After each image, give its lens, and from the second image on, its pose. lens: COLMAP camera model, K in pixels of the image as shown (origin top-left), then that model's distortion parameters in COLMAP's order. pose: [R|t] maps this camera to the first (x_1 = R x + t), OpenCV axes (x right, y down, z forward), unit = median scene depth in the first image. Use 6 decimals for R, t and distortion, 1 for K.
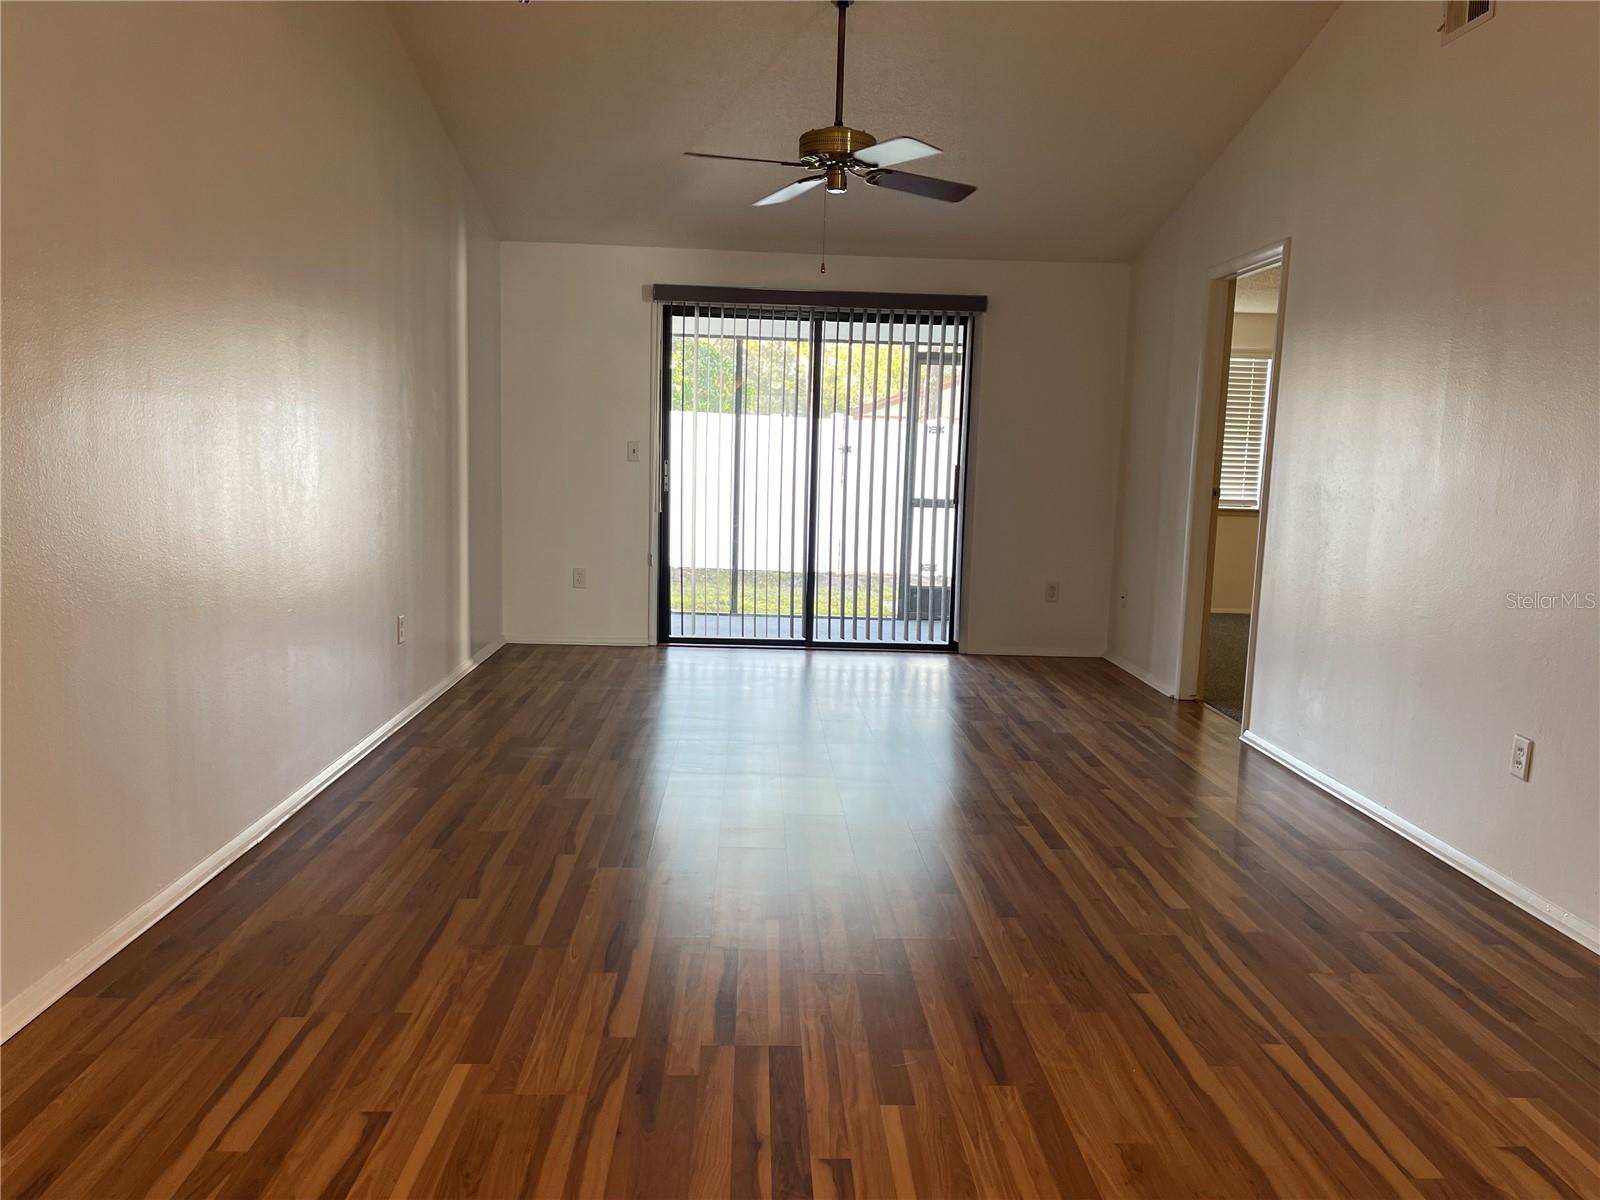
lens RADIAL K [[1208.1, 0, 802.2], [0, 1208.1, 612.1], [0, 0, 1]] dist [0.079425, -0.104702]
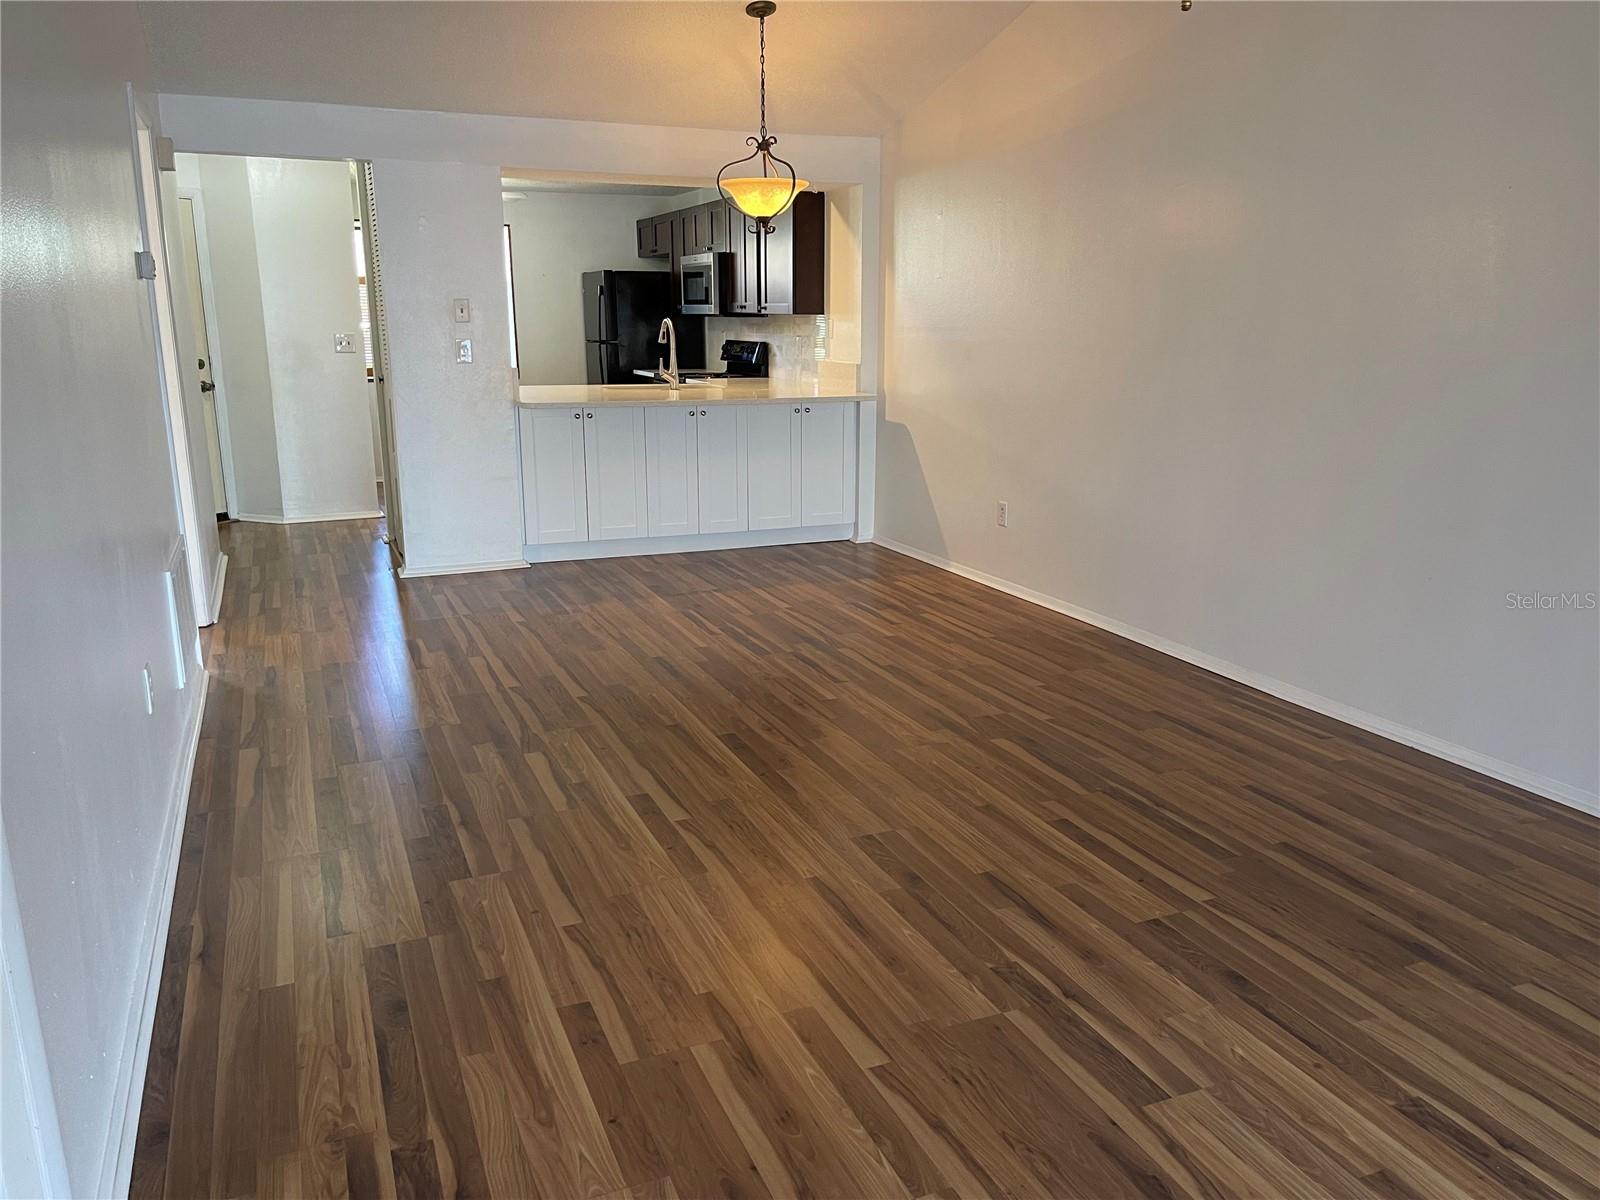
lens RADIAL K [[1208.1, 0, 810.6], [0, 1208.1, 599.9], [0, 0, 1]] dist [0.079425, -0.104702]
pose [[-0.932701, 0.052551, -0.356802, 0.226357], [-0.077013, 0.937487, 0.339392, -0.150564], [0.352333, 0.344030, -0.870348, 0.991415]]
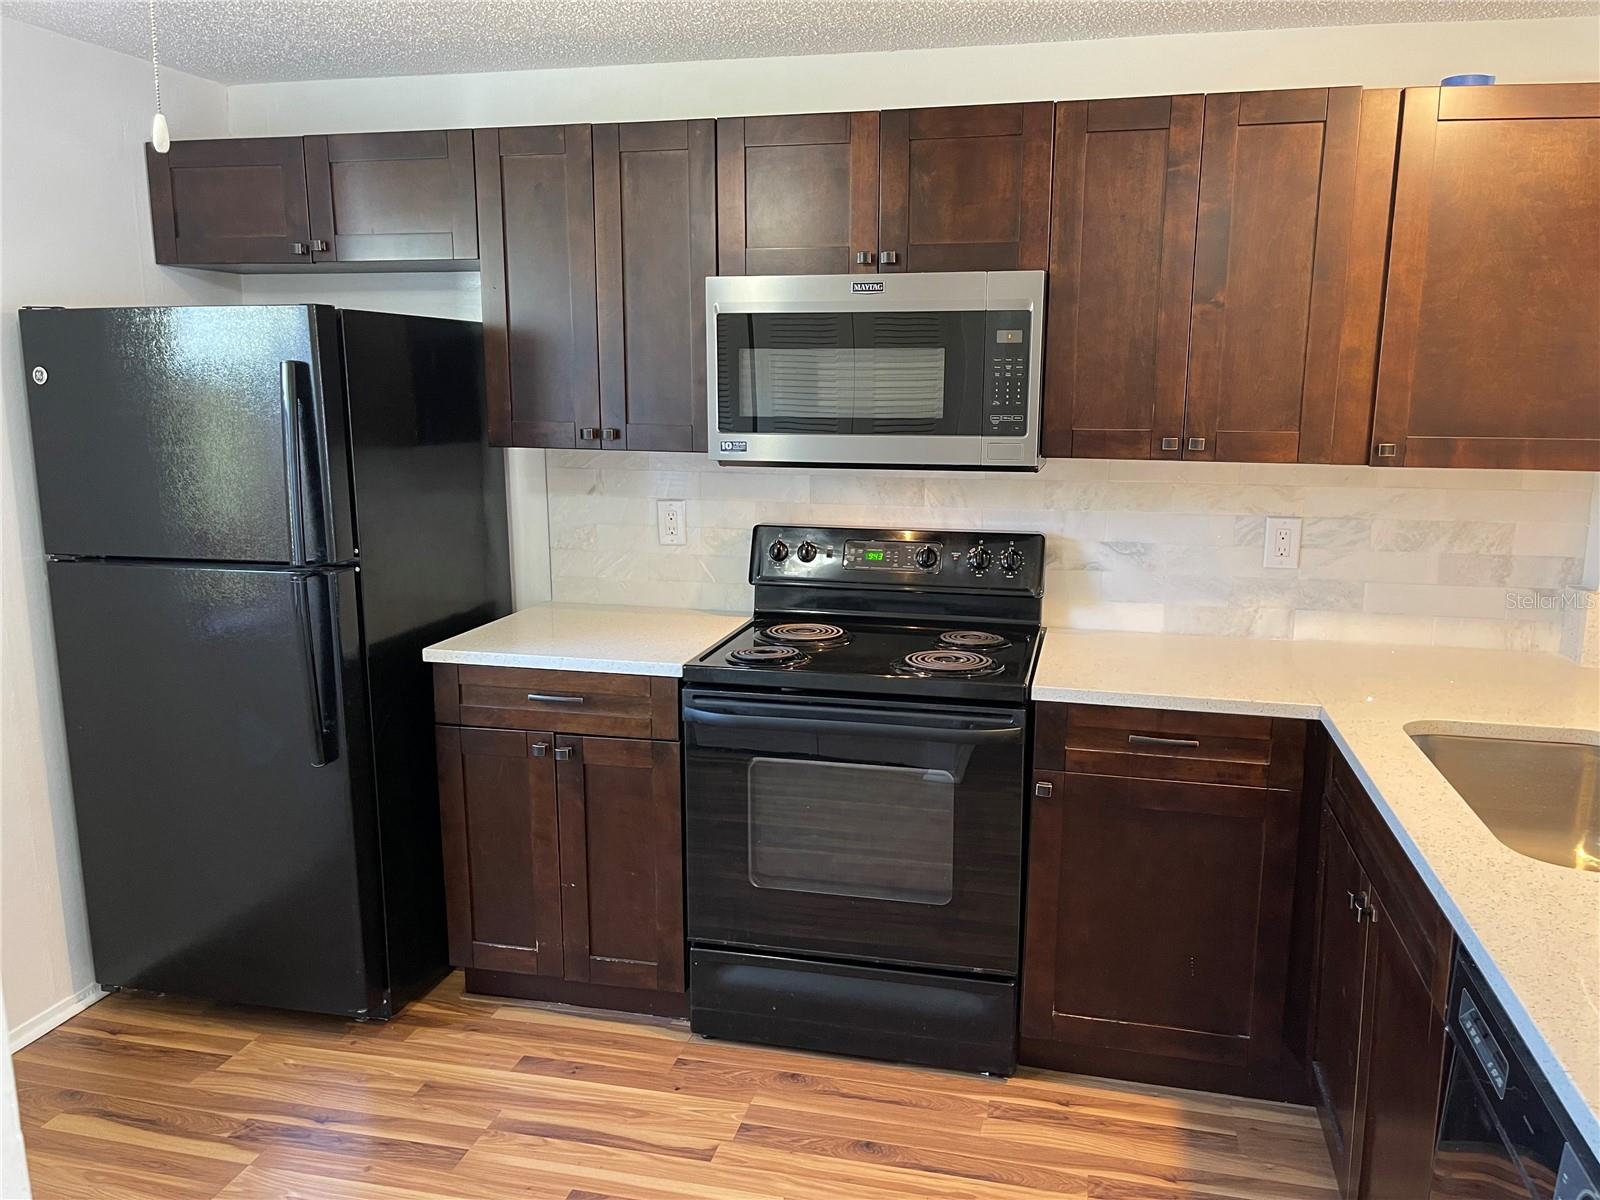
lens RADIAL K [[1208.1, 0, 812.0], [0, 1208.1, 608.8], [0, 0, 1]] dist [0.079425, -0.104702]
pose [[-0.269221, 0.159122, -0.949842, 0.253855], [-0.137205, 0.969859, 0.201364, -0.019286], [0.953255, 0.184534, -0.239275, -0.197072]]
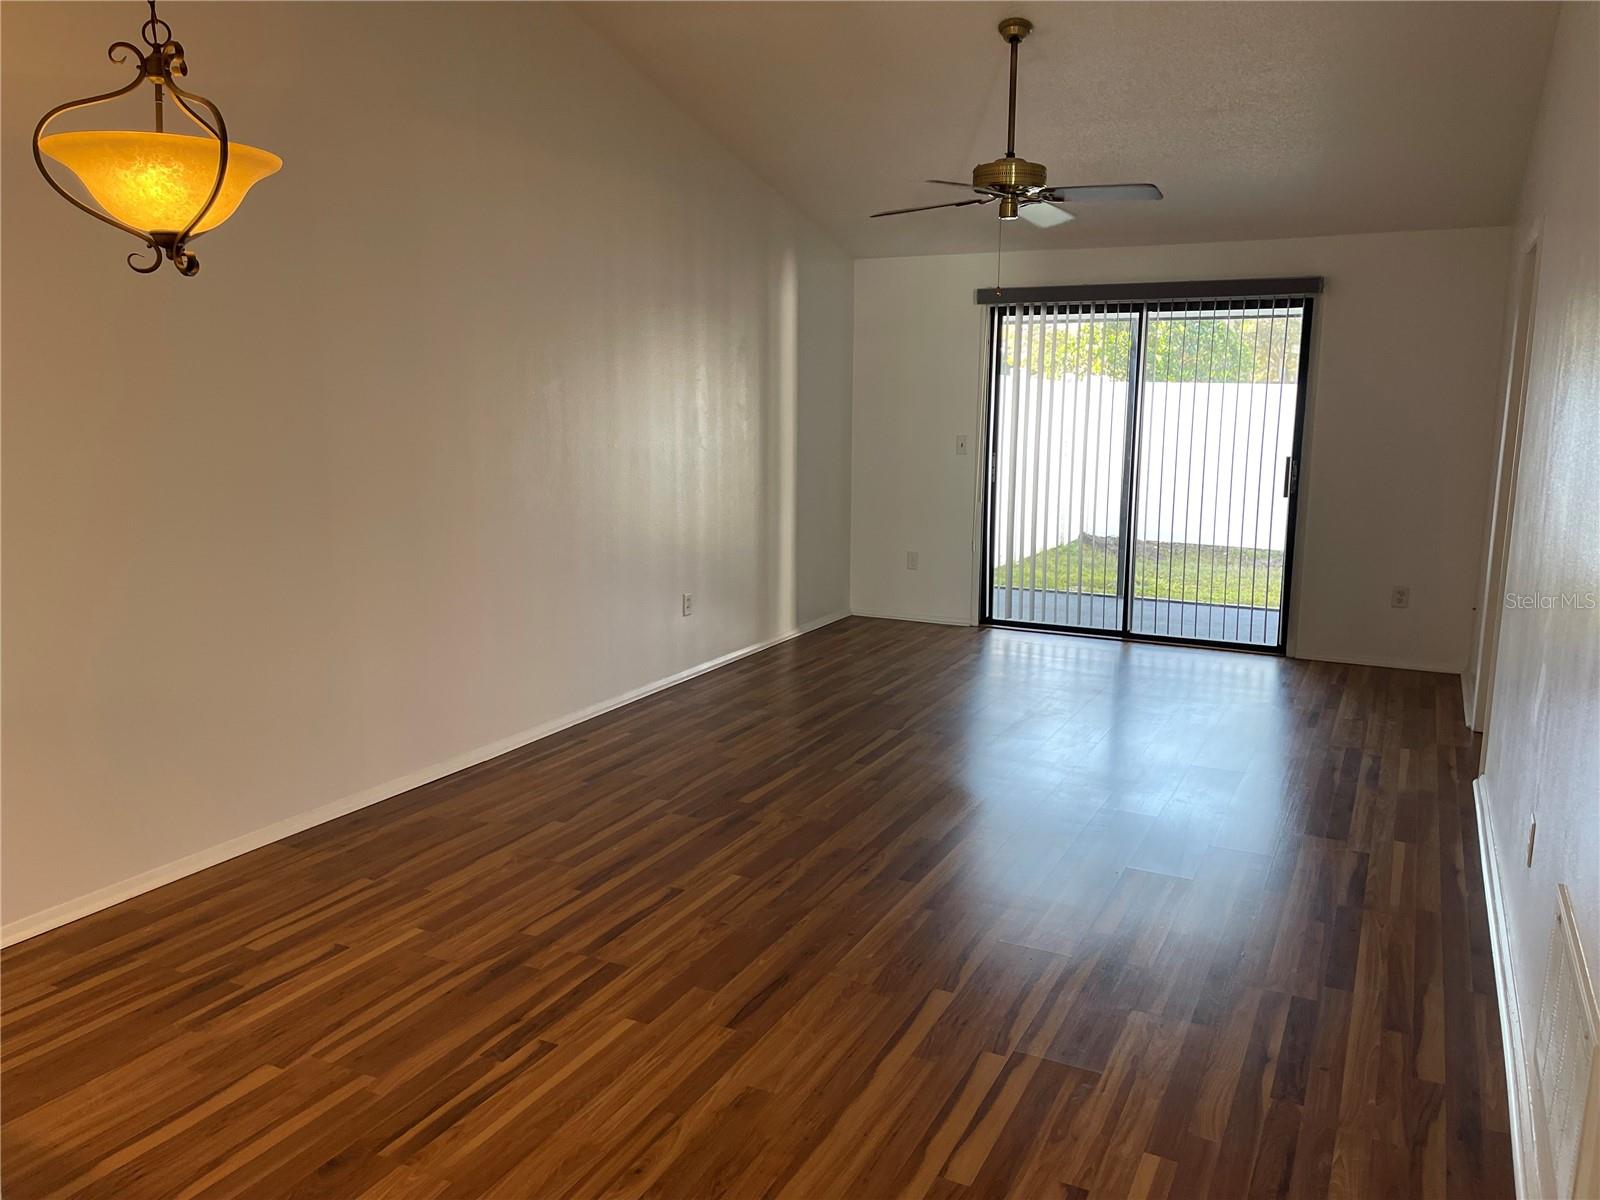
lens RADIAL K [[1208.1, 0, 799.7], [0, 1208.1, 603.1], [0, 0, 1]] dist [0.079425, -0.104702]
pose [[0.873412, 0.060516, -0.483208, 0.274371], [-0.045044, 0.998034, 0.043574, -0.034222], [0.484895, -0.016293, 0.874420, -0.013728]]
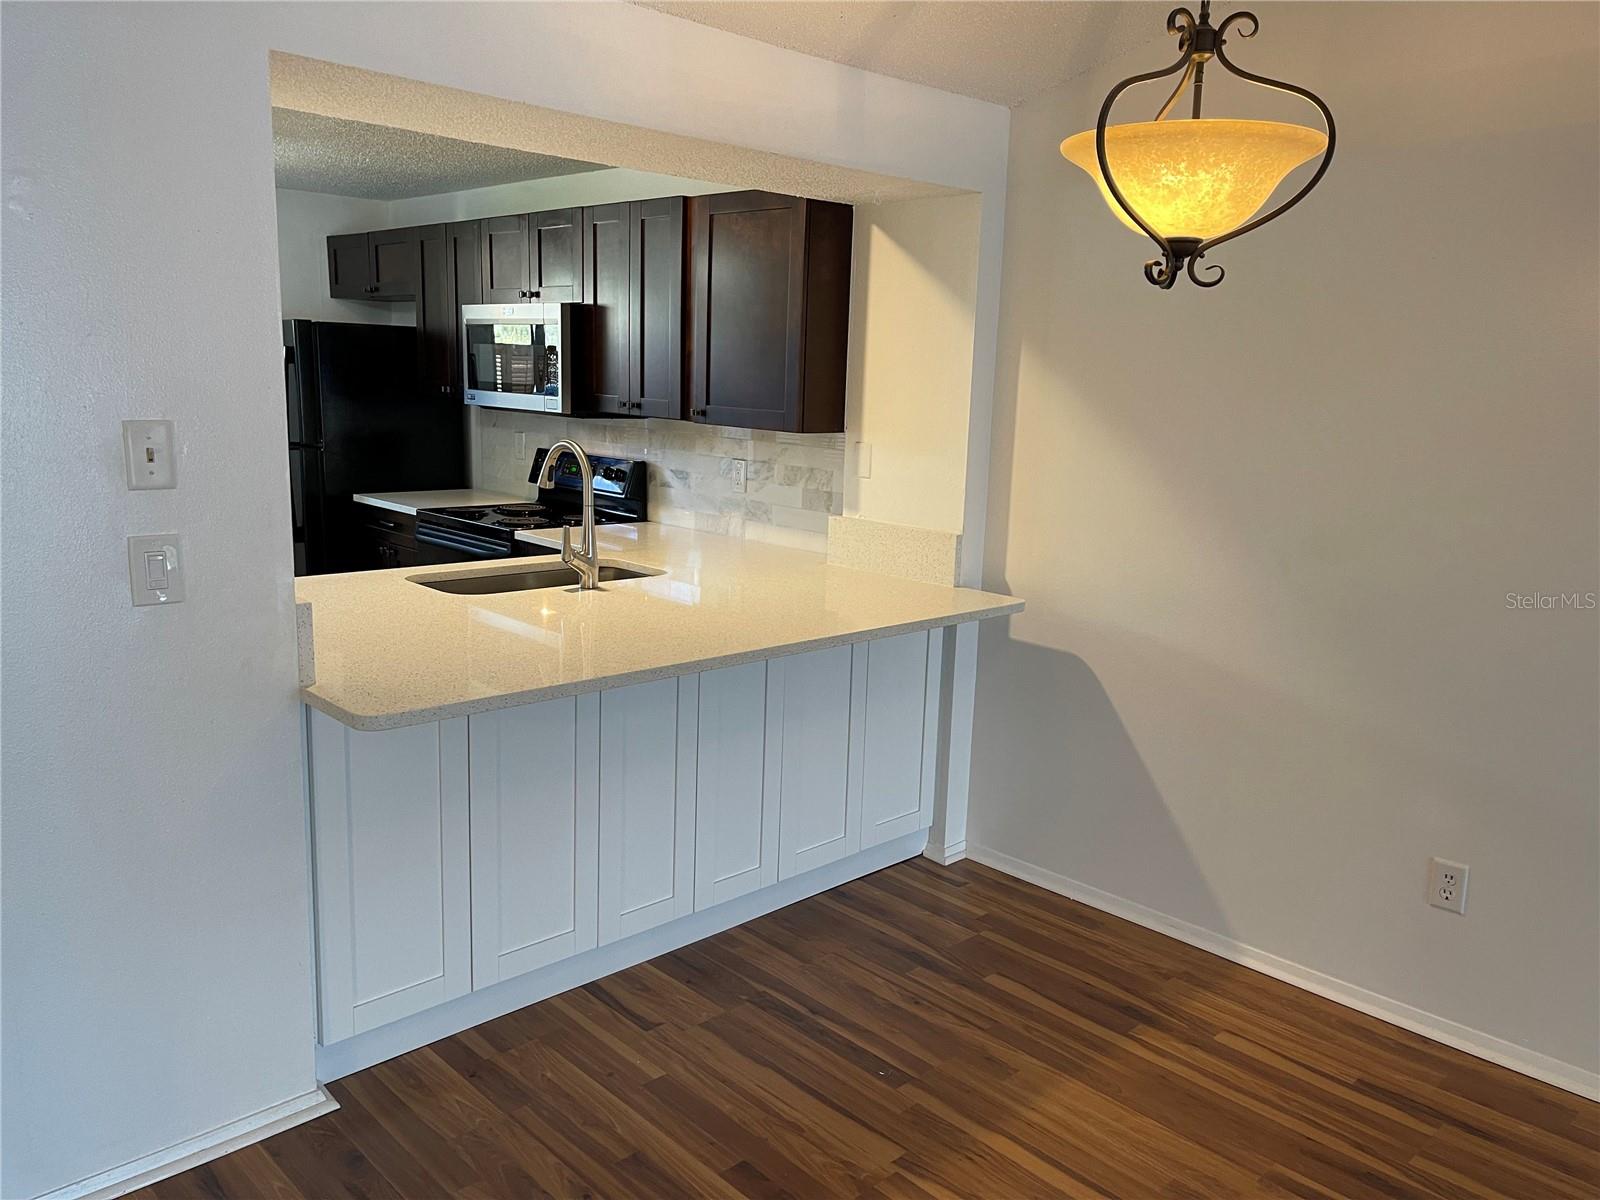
lens RADIAL K [[1208.1, 0, 801.0], [0, 1208.1, 585.3], [0, 0, 1]] dist [0.079425, -0.104702]
pose [[-0.742042, 0.057614, -0.667873, 0.222118], [-0.149306, 0.957069, 0.248448, -0.091804], [0.653515, 0.284076, -0.701583, 0.365313]]
